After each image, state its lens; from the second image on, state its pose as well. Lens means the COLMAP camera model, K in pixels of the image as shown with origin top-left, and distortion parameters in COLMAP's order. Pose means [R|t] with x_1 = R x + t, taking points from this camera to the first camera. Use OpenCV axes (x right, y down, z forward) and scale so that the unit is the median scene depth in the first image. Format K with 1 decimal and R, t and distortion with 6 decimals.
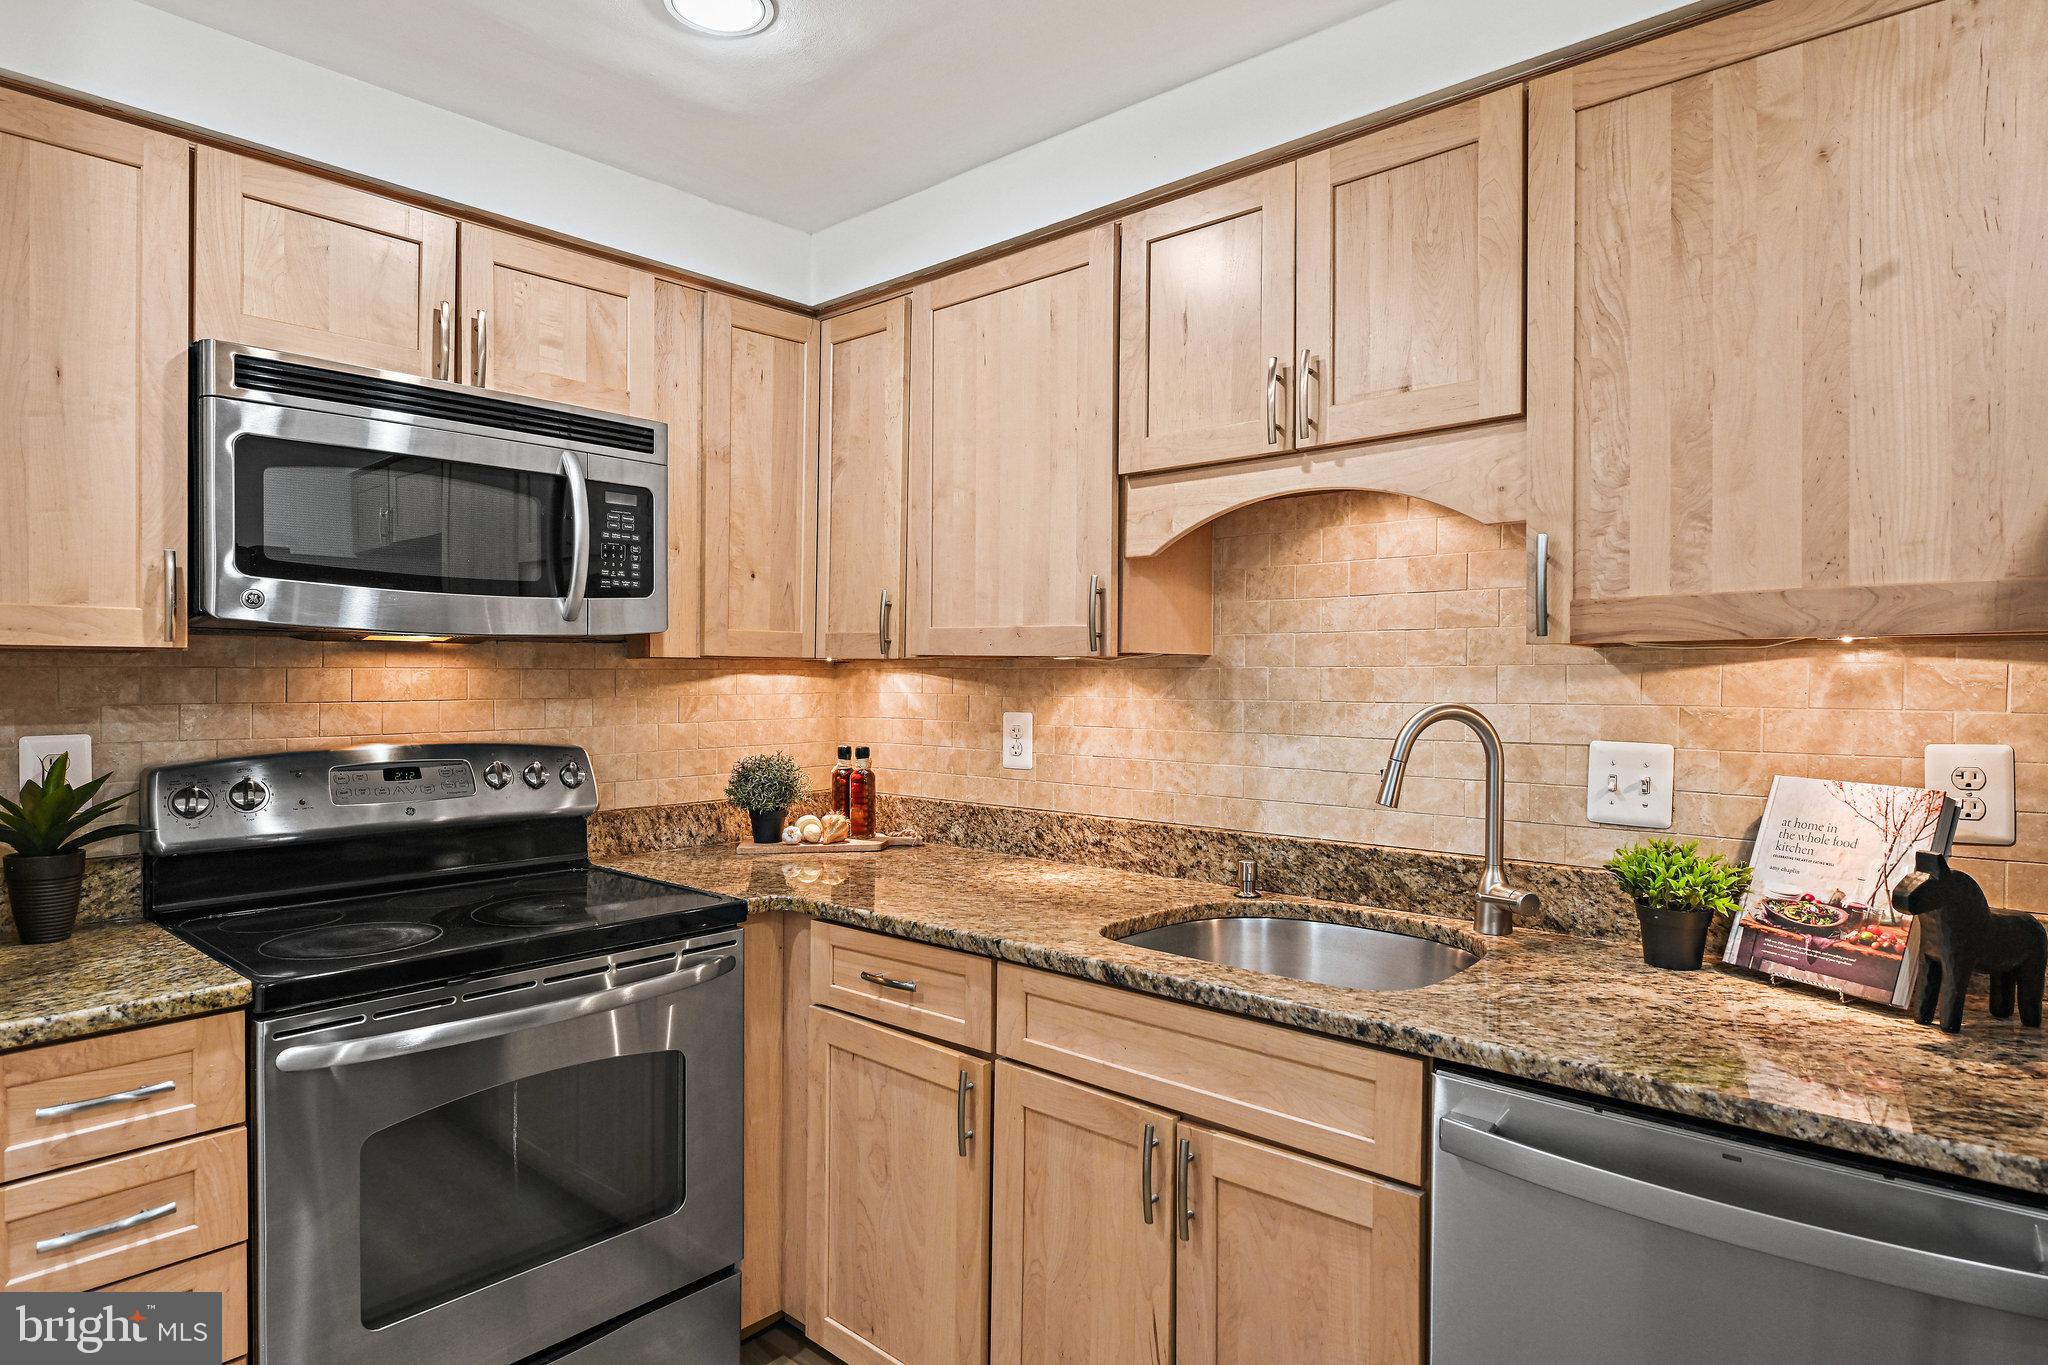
lens RADIAL K [[1132.1, 0, 1024.8], [0, 1132.1, 690.6], [0, 0, 1]] dist [-0.001068, -0.000933]
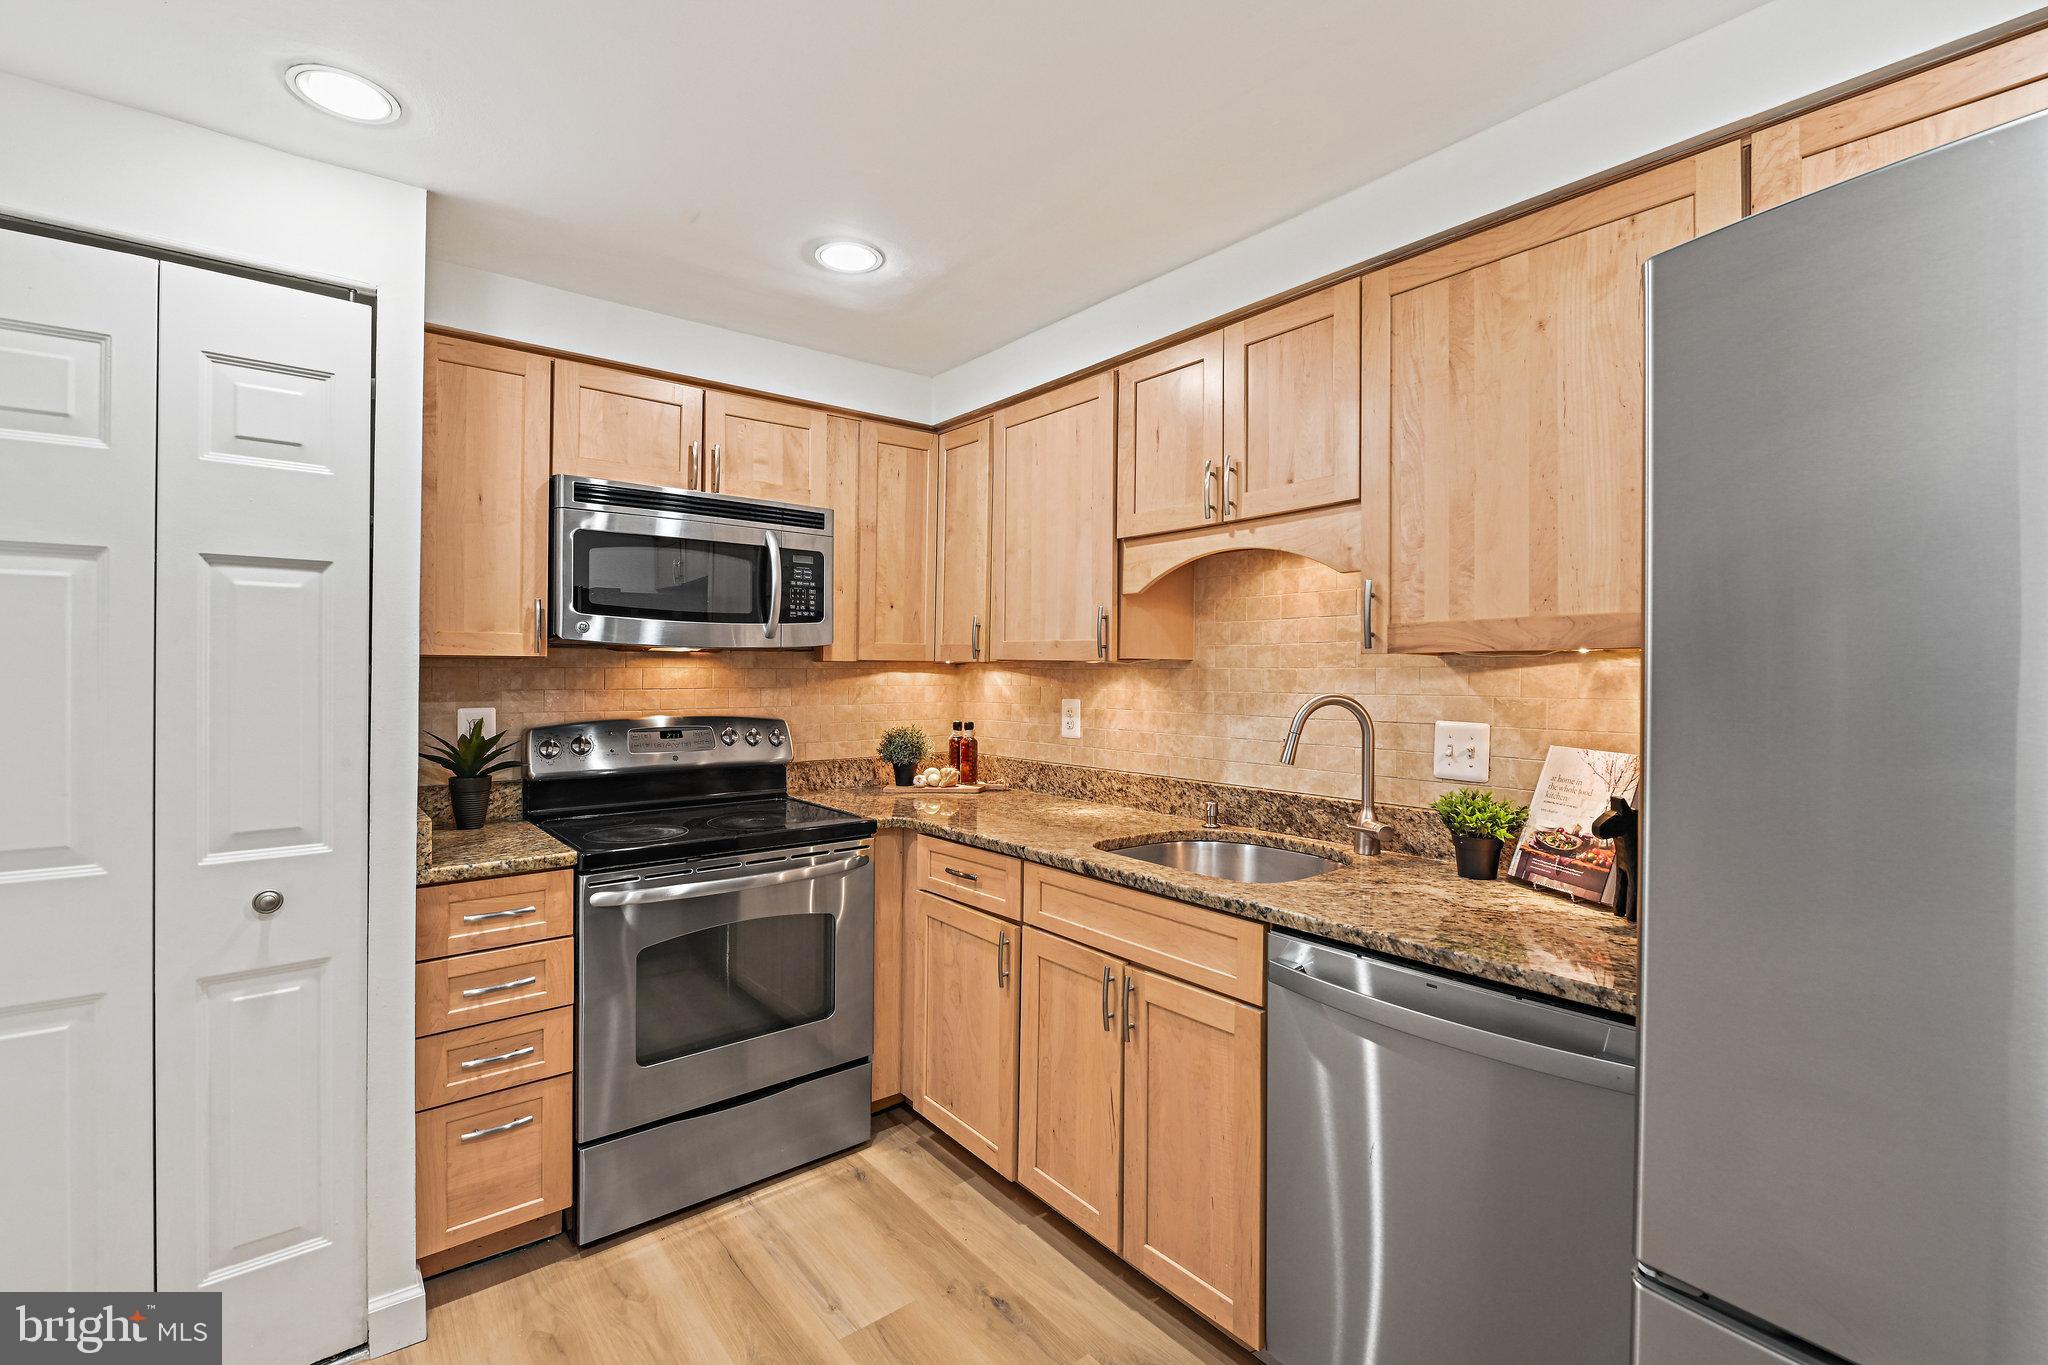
lens RADIAL K [[889.5, 0, 1025.1], [0, 889.5, 673.2], [0, 0, 1]] dist [-0.001834, -0.000181]
pose [[0.987513, 0.002233, -0.157521, 0.165121], [-0.004100, 0.999925, -0.011528, -0.000551], [0.157484, 0.012030, 0.987448, -0.188052]]
